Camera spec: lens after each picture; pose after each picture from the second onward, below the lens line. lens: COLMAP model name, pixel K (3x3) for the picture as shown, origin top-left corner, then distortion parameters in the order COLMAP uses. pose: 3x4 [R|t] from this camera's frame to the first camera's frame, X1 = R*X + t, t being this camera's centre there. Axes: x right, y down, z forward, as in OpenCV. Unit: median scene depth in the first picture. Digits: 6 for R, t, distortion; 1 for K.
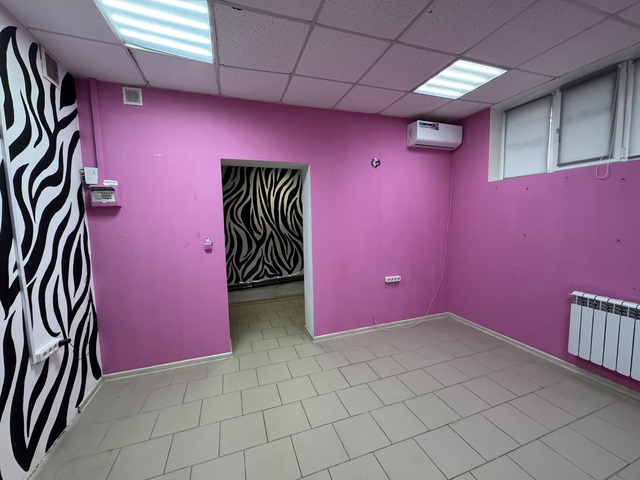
lens RADIAL K [[256.2, 0, 319.2], [0, 256.2, 239.3], [0, 0, 1]] dist [-0.000909, 0.000972]
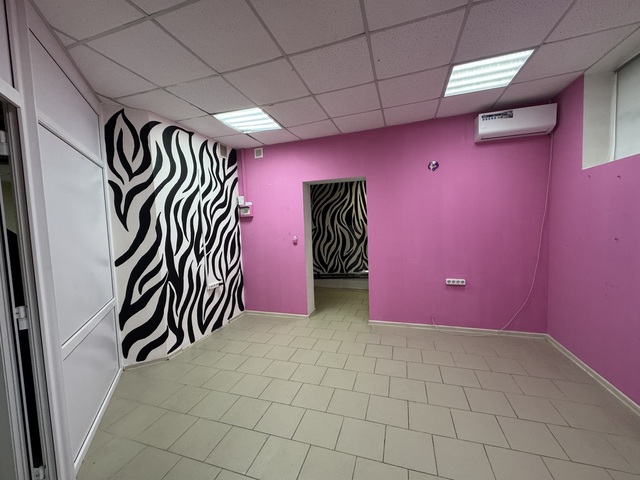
lens RADIAL K [[256.2, 0, 319.4], [0, 256.2, 239.5], [0, 0, 1]] dist [-0.000909, 0.000972]
pose [[0.793843, 0.027812, -0.607486, 0.633329], [-0.029472, 0.999539, 0.007249, 0.004018], [0.607408, 0.012149, 0.794297, -0.117603]]
